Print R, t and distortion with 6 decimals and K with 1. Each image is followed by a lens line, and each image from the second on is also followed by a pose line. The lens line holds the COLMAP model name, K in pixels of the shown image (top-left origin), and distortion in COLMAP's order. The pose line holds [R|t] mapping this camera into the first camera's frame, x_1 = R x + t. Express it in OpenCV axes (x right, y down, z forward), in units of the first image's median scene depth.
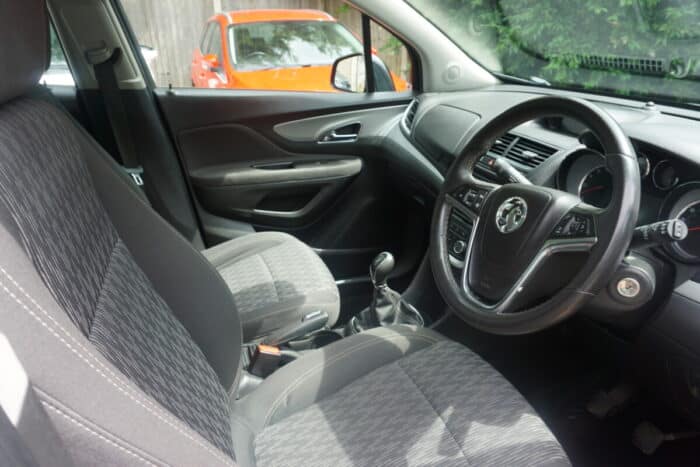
lens RADIAL K [[486.0, 0, 352.4], [0, 486.0, 231.7], [0, 0, 1]] dist [-0.008793, 0.010769]
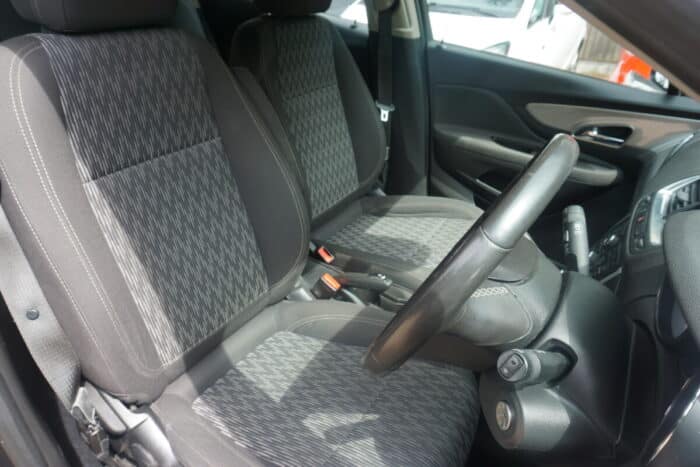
lens RADIAL K [[486.0, 0, 351.9], [0, 486.0, 233.8], [0, 0, 1]] dist [-0.008793, 0.010769]
pose [[0.605745, 0.434967, -0.666241, 0.415295], [-0.369688, 0.895333, 0.248413, -0.116171], [0.704559, 0.095826, 0.703146, 0.157302]]
